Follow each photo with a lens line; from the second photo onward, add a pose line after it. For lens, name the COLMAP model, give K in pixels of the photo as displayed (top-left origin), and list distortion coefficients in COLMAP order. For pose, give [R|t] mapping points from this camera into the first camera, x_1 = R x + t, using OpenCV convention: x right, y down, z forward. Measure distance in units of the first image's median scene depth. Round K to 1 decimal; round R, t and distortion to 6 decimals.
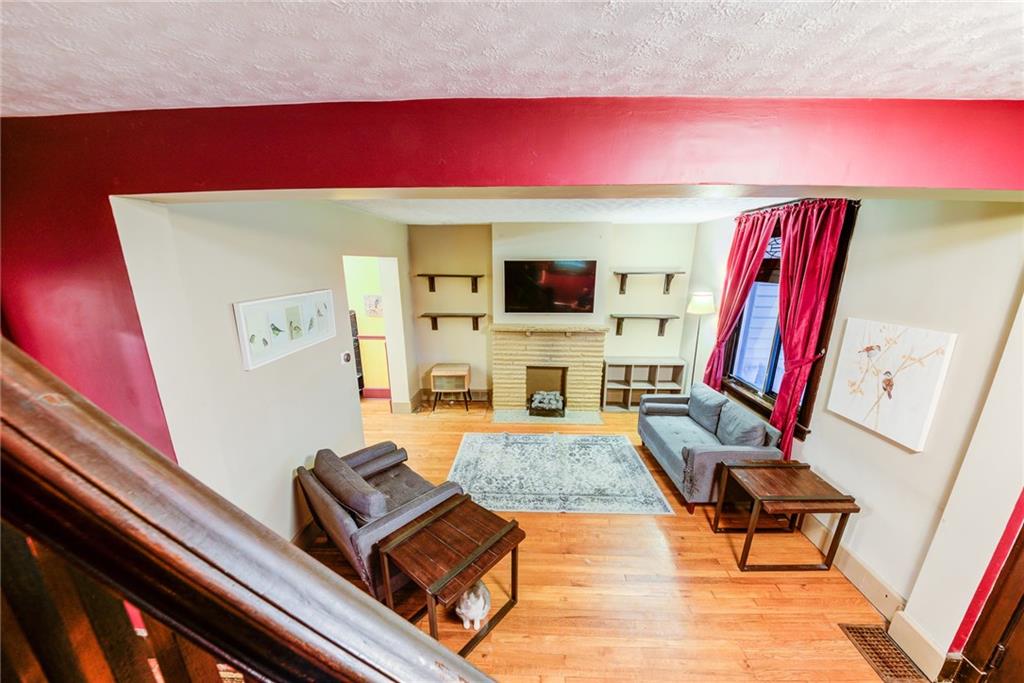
lens RADIAL K [[360.9, 0, 509.4], [0, 360.9, 366.0], [0, 0, 1]] dist [0.000444, -0.000037]
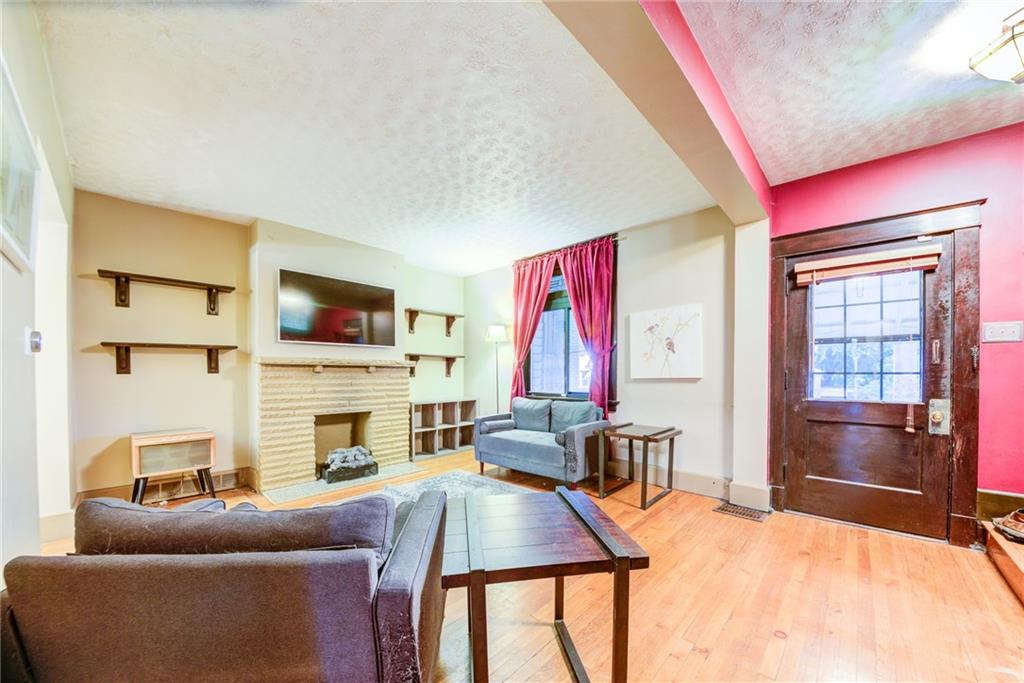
lens RADIAL K [[369.0, 0, 517.1], [0, 369.0, 372.2], [0, 0, 1]] dist [0.000374, -0.000101]
pose [[0.636415, -0.001350, 0.771346, -0.271898], [0.211985, 0.961799, -0.173219, 0.133632], [-0.741646, 0.273753, 0.612390, 0.234150]]
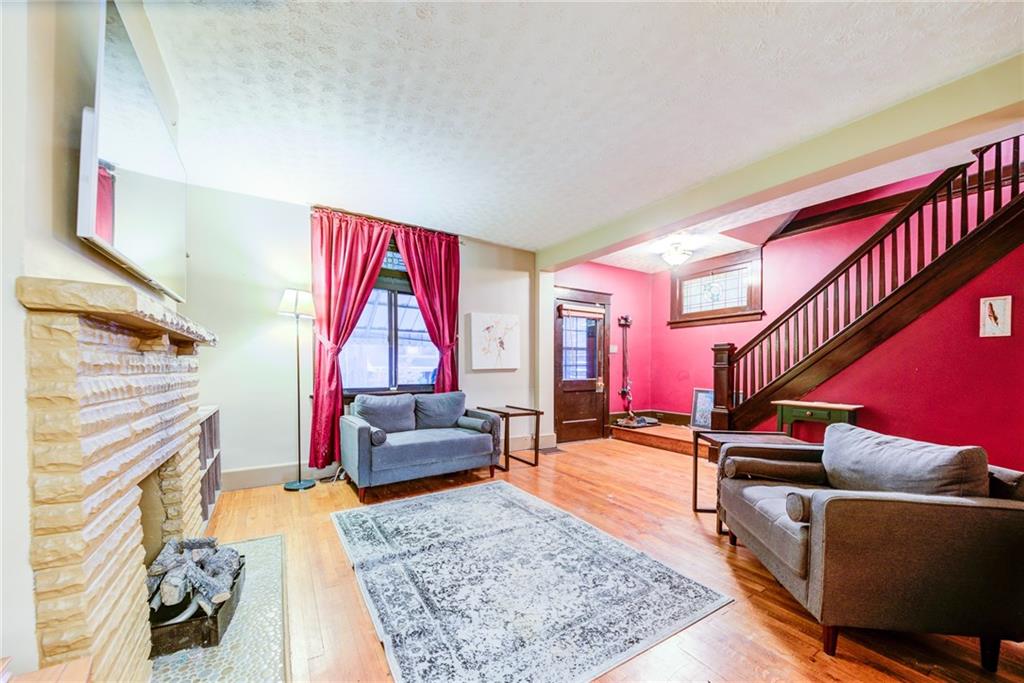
lens RADIAL K [[364.5, 0, 514.5], [0, 364.5, 360.7], [0, 0, 1]] dist [-0.000370, -0.000107]
pose [[-0.582008, 0.008530, 0.813139, -0.295544], [0.211990, 0.966961, 0.141589, -0.058044], [-0.785065, 0.254783, -0.564587, 0.943321]]
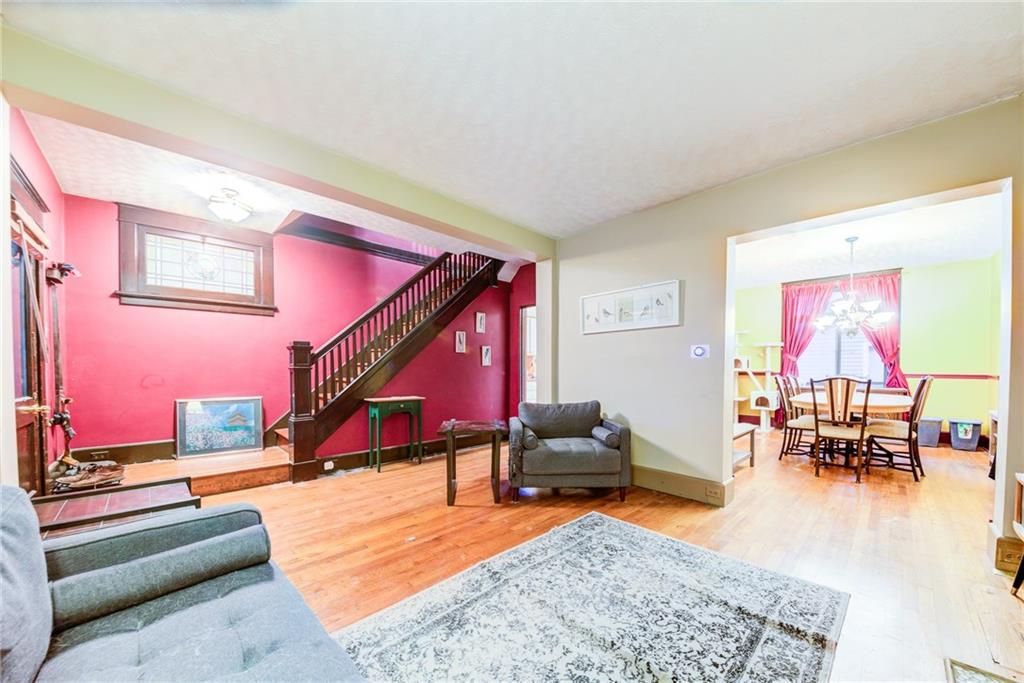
lens RADIAL K [[366.9, 0, 513.1], [0, 366.9, 371.2], [0, 0, 1]] dist [-0.000087, -0.011634]
pose [[-0.690087, 0.001688, -0.723725, 0.366396], [-0.196038, 0.962176, 0.189171, -0.038216], [0.696670, 0.272422, -0.663654, 0.873000]]
